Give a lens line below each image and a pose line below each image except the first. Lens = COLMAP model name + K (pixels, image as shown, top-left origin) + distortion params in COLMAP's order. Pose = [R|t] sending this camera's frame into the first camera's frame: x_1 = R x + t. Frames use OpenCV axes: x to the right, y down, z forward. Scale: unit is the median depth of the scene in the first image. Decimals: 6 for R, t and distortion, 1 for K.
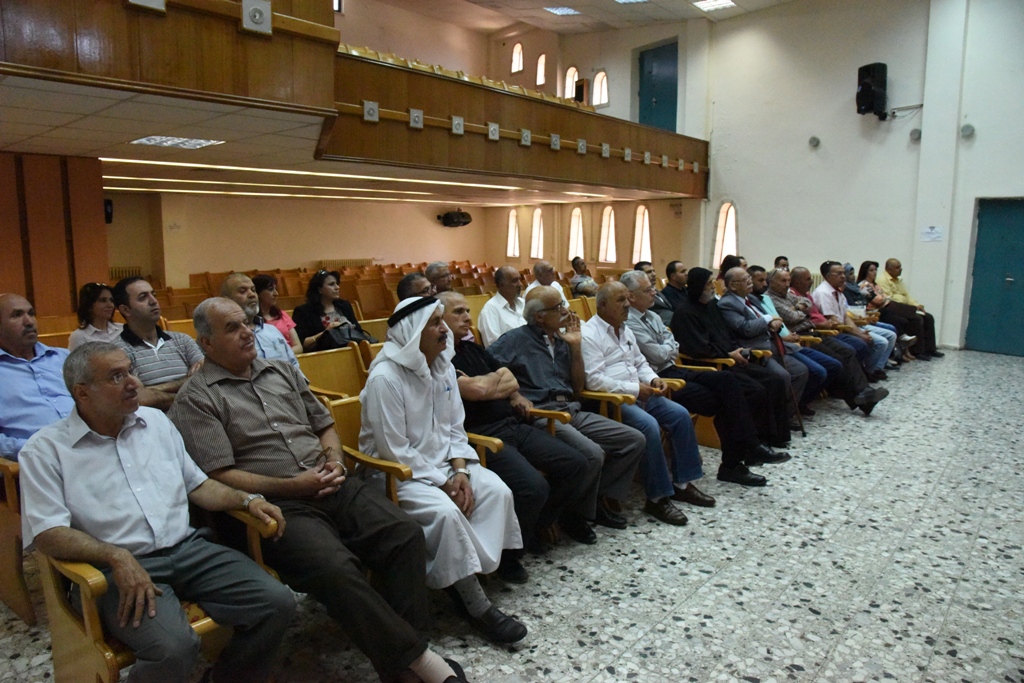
lens RADIAL K [[681.5, 0, 498.8], [0, 681.5, 371.3], [0, 0, 1]] dist [-0.097326, 0.036137]
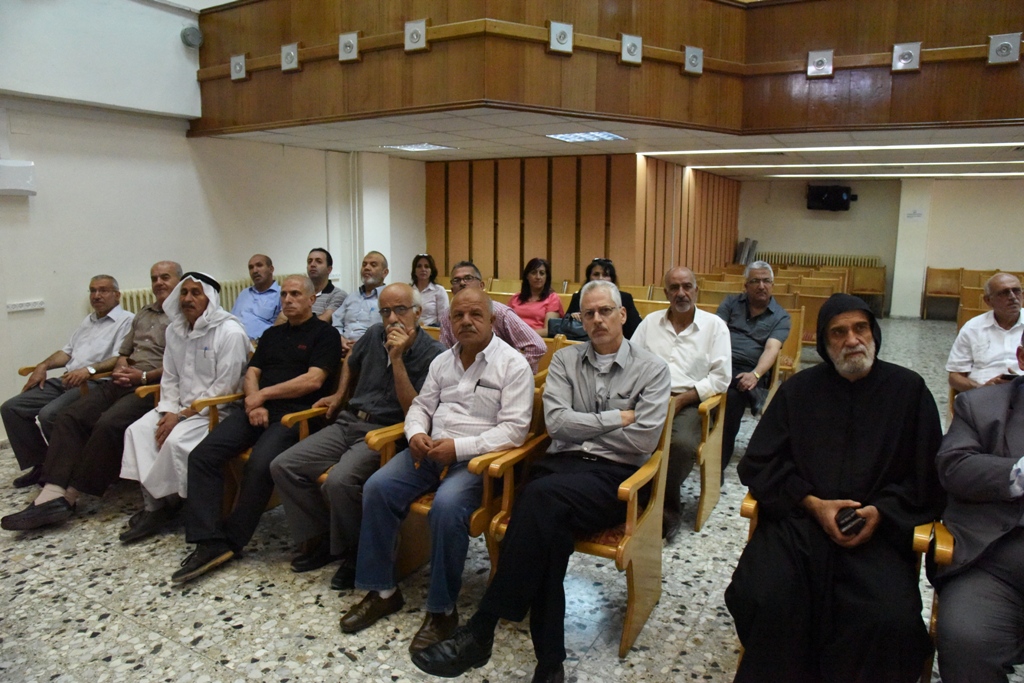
lens RADIAL K [[681.5, 0, 519.2], [0, 681.5, 339.7], [0, 0, 1]] dist [-0.097326, 0.036137]
pose [[0.229345, 0.162974, -0.959604, 0.744323], [-0.191063, 0.974240, 0.119796, -0.148884], [0.954409, 0.155870, 0.254576, 0.759734]]
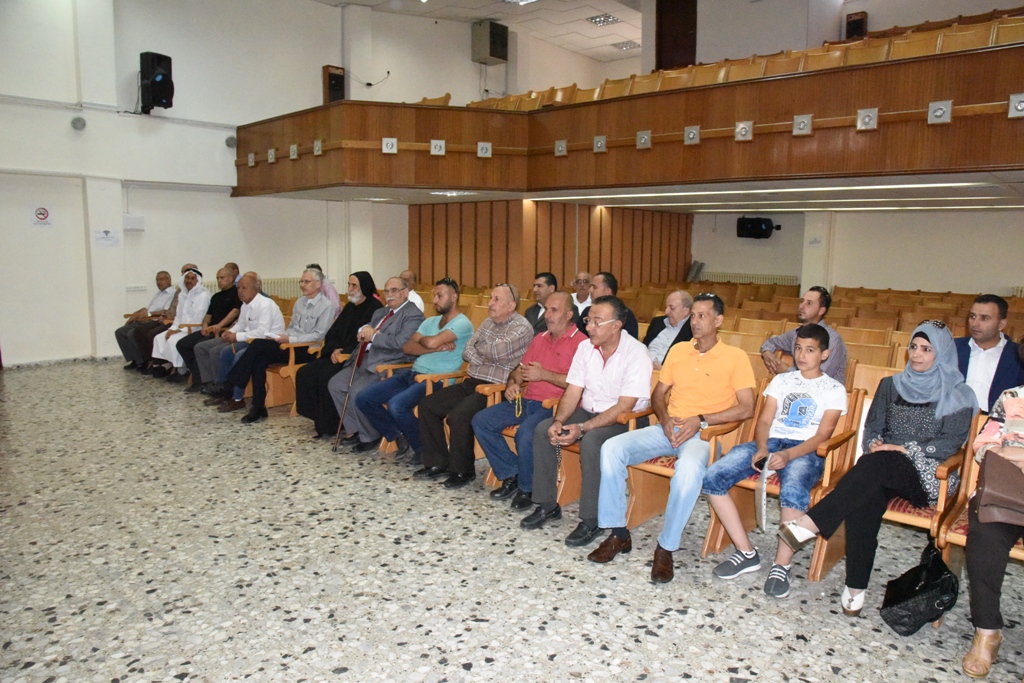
lens RADIAL K [[681.5, 0, 516.8], [0, 681.5, 352.0], [0, 0, 1]] dist [-0.097326, 0.036137]
pose [[0.003120, 0.151887, -0.988393, 1.603327], [-0.203891, 0.967731, 0.148069, -0.275589], [0.978989, 0.201062, 0.033988, 1.374491]]
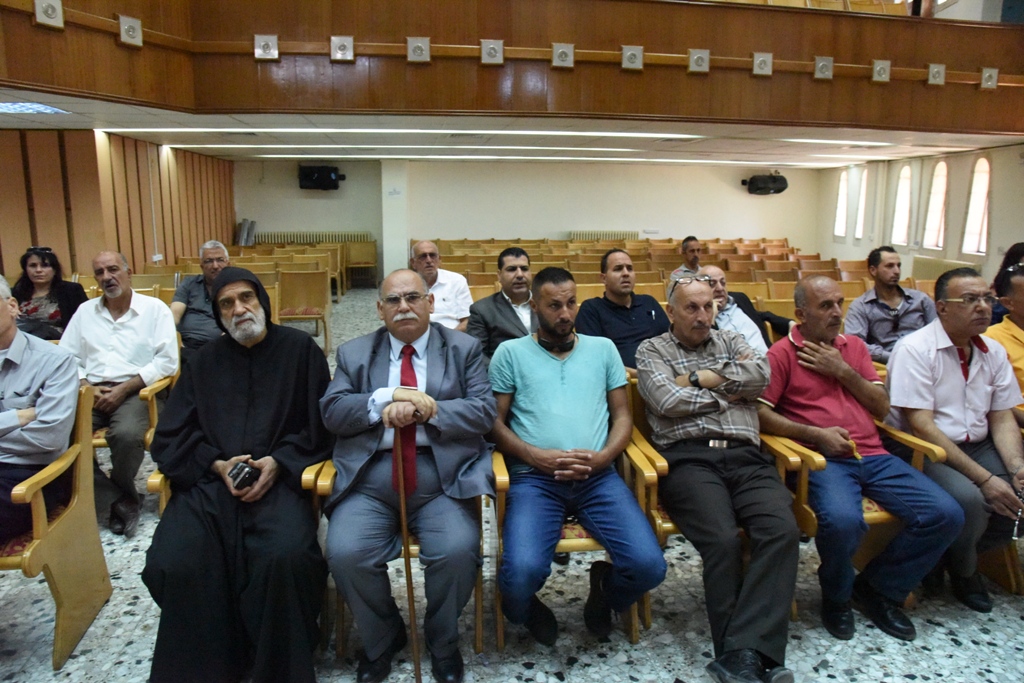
lens RADIAL K [[681.5, 0, 507.7], [0, 681.5, 340.1], [0, 0, 1]] dist [-0.097326, 0.036137]
pose [[0.767552, 0.125316, -0.628617, 0.829877], [-0.126323, 0.991043, 0.043324, -0.162166], [0.628416, 0.046155, 0.776507, 0.842725]]
